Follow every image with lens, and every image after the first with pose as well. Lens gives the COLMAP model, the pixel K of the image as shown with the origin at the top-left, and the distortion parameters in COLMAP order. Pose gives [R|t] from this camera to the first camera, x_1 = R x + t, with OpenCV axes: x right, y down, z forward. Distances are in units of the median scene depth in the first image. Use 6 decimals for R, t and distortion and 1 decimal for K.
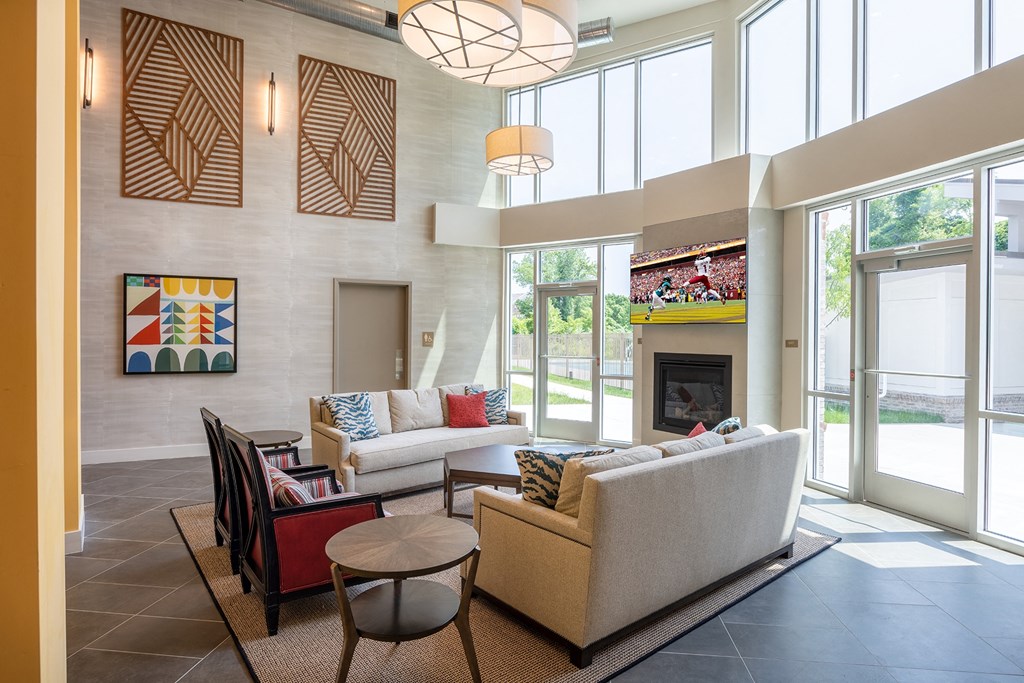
lens RADIAL K [[483.9, 0, 515.2], [0, 483.9, 345.5], [0, 0, 1]] dist [-0.026403, 0.000674]
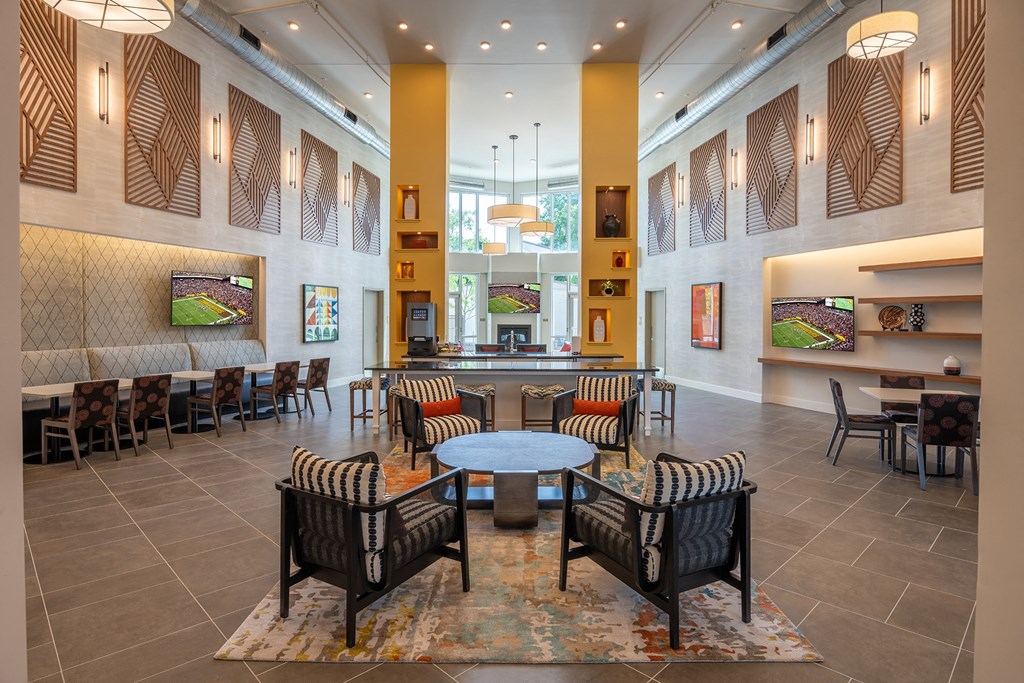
lens RADIAL K [[483.9, 0, 515.2], [0, 483.9, 345.5], [0, 0, 1]] dist [-0.026403, 0.000674]
pose [[0.650925, -0.052731, 0.757308, -1.101253], [0.026181, 0.998551, 0.047025, 0.006315], [-0.758690, -0.010783, 0.651362, -0.481811]]
